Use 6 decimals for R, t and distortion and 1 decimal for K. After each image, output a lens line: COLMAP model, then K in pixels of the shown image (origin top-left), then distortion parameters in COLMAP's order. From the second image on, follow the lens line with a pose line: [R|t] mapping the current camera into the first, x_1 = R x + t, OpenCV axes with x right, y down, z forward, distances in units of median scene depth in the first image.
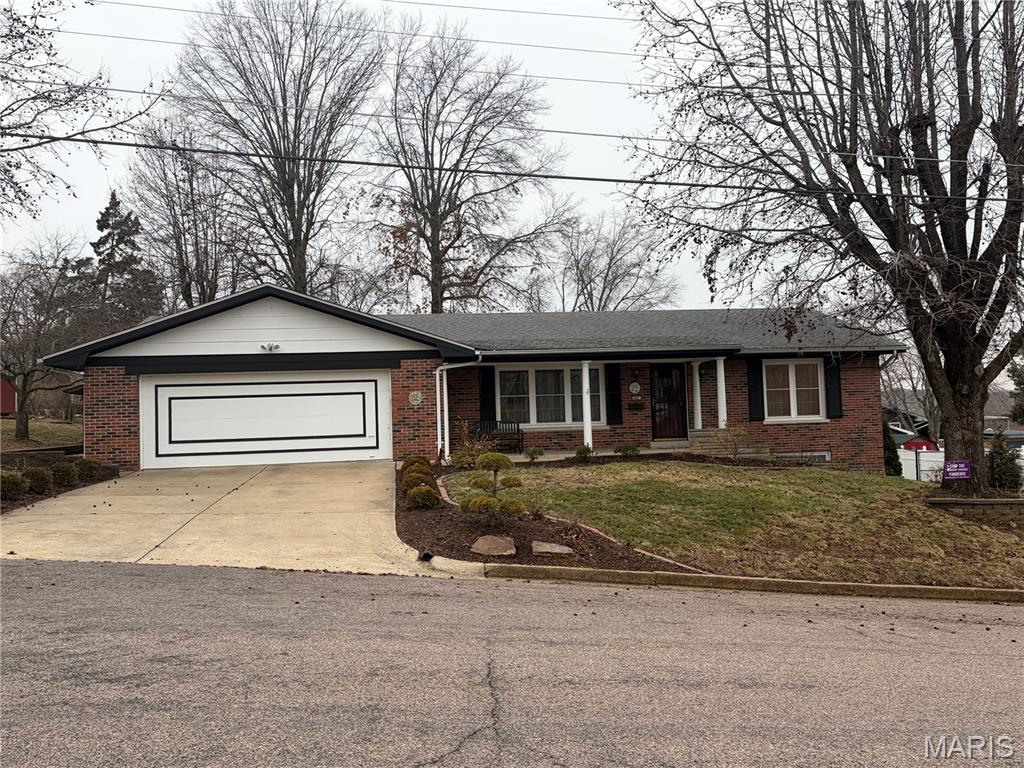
lens RADIAL K [[834.8, 0, 512.0], [0, 834.8, 384.0], [0, 0, 1]] dist [0.075247, -0.002807]
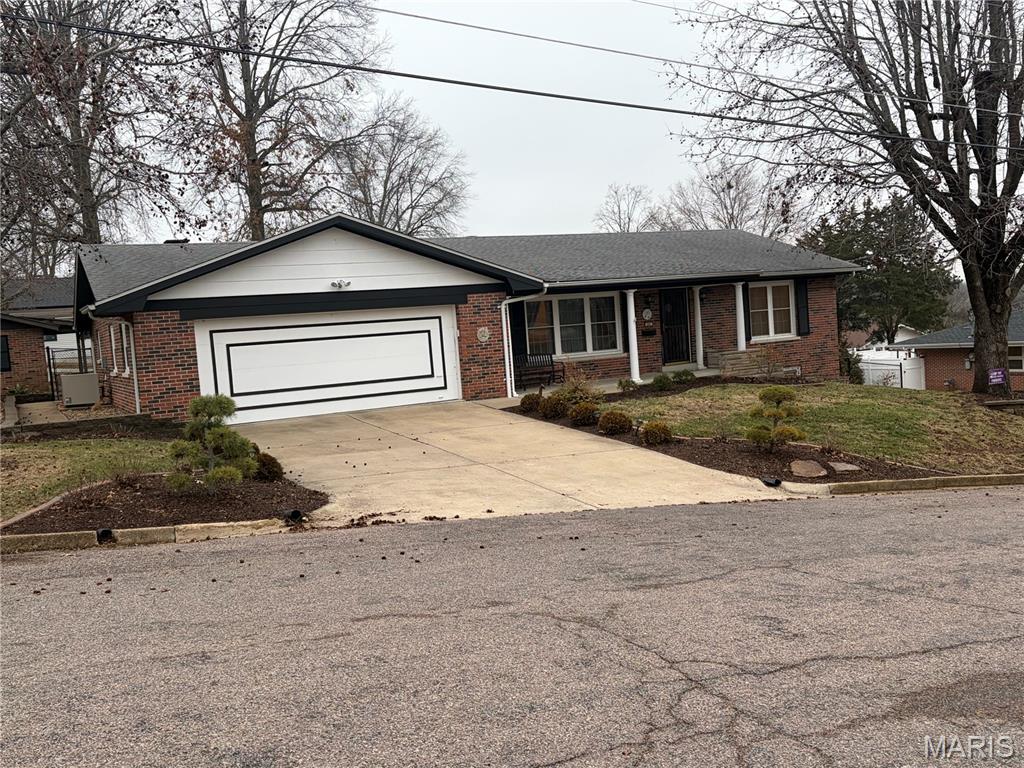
lens RADIAL K [[934.0, 0, 512.0], [0, 934.0, 384.0], [0, 0, 1]] dist [0.063892, -0.007335]
pose [[0.941943, -0.058002, 0.330725, -0.437632], [0.027363, 0.994951, 0.096560, -0.028418], [-0.334656, -0.081905, 0.938774, -0.017721]]
